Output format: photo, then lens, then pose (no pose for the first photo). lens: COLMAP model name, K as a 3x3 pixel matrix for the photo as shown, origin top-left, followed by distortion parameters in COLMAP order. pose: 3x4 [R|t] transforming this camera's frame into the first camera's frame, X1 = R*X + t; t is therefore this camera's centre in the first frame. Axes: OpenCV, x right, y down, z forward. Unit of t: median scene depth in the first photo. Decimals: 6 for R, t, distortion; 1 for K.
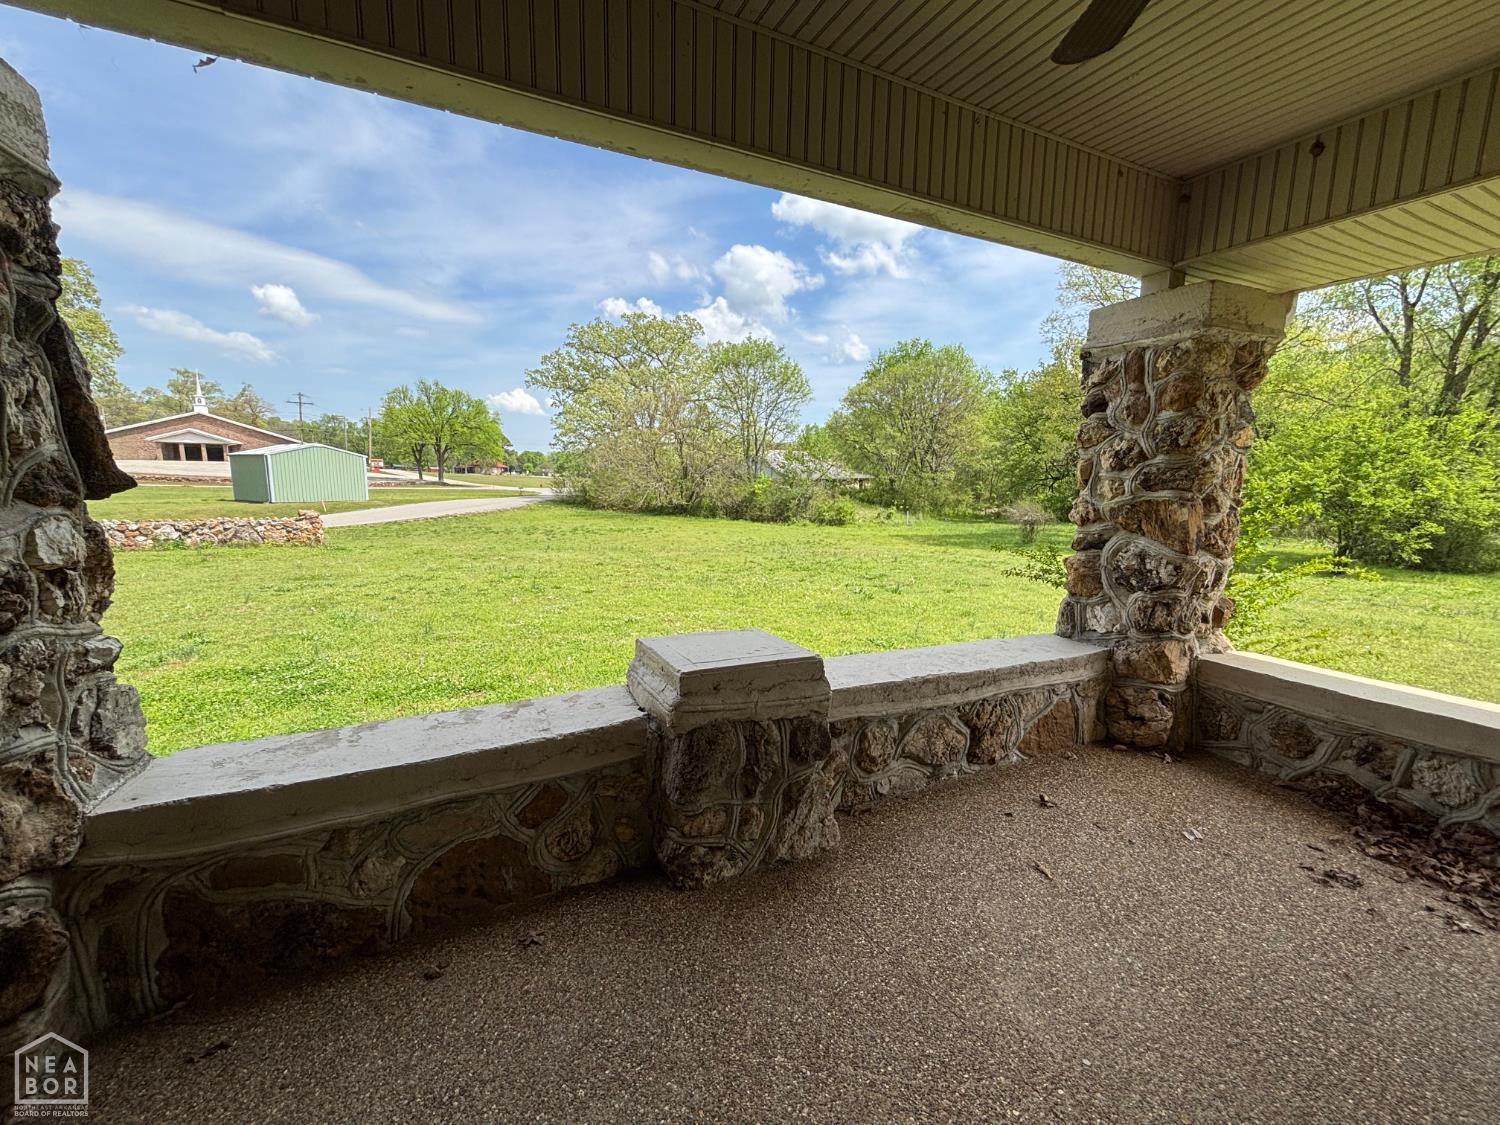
lens RADIAL K [[601.9, 0, 750.0], [0, 601.9, 562.5], [0, 0, 1]] dist [0.000741, -0.000081]
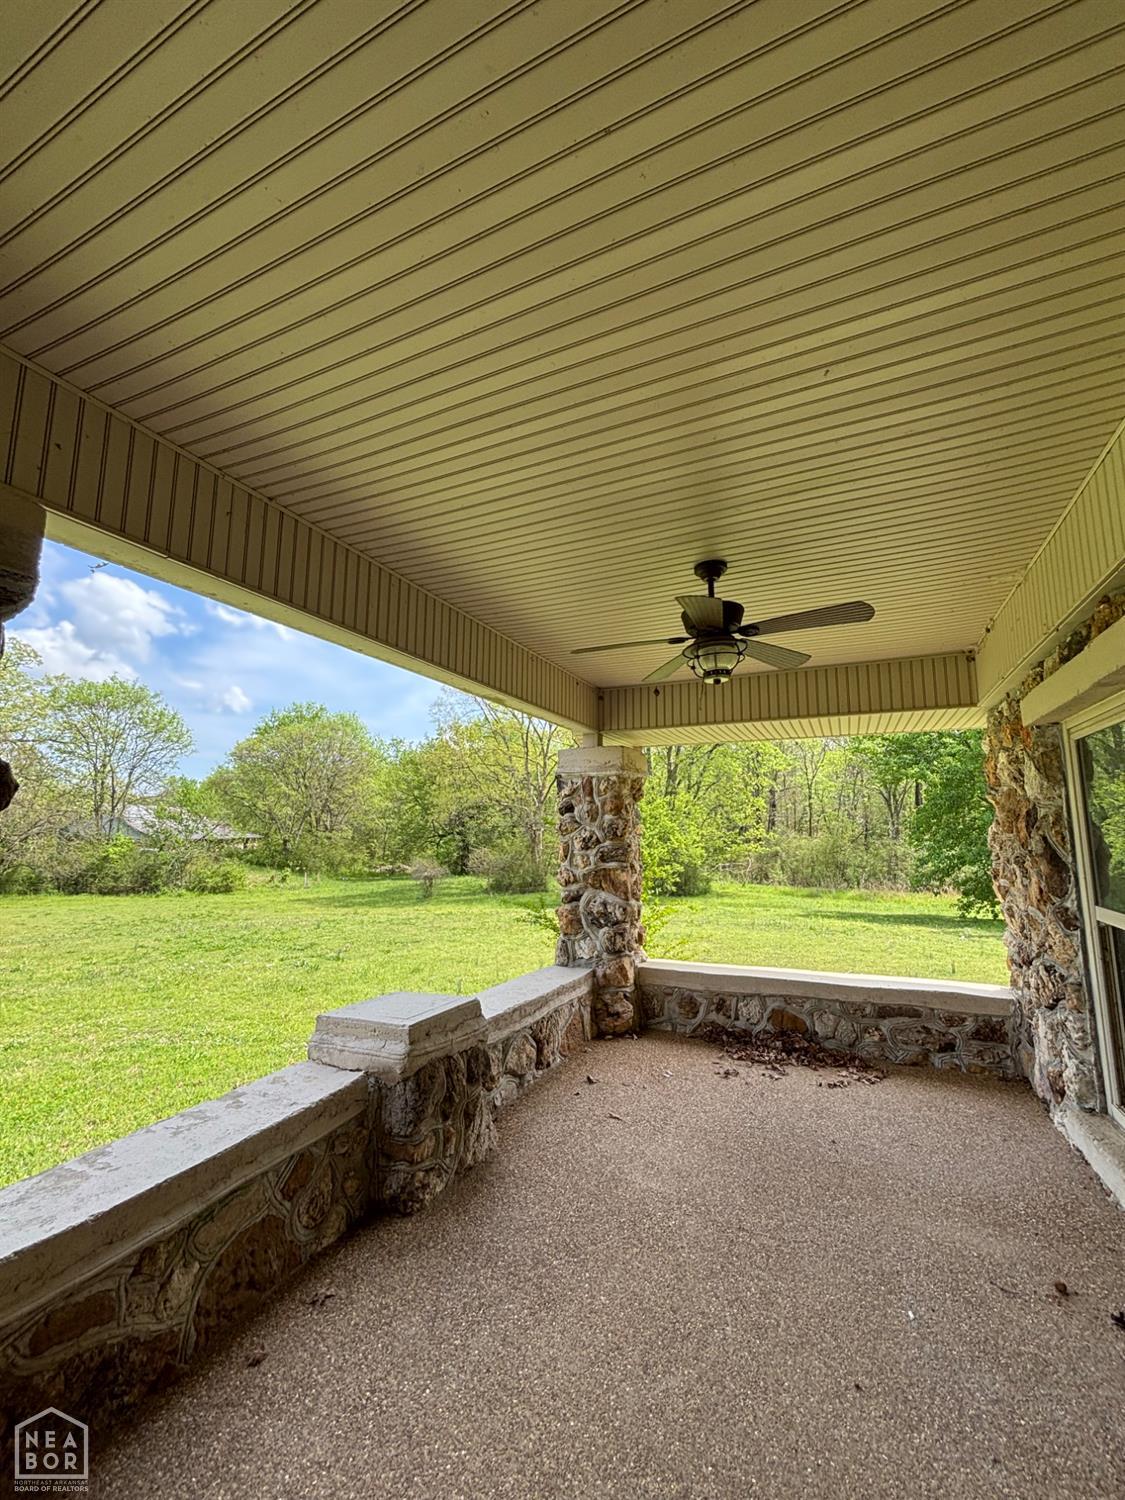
lens RADIAL K [[599.8, 0, 562.5], [0, 599.8, 750.0], [0, 0, 1]] dist [-0.013950, 0.006382]
pose [[0.782006, 0.076414, 0.618569, -0.442904], [0.098423, 0.964864, -0.243621, -0.029195], [-0.615451, 0.251394, 0.747008, -0.213923]]
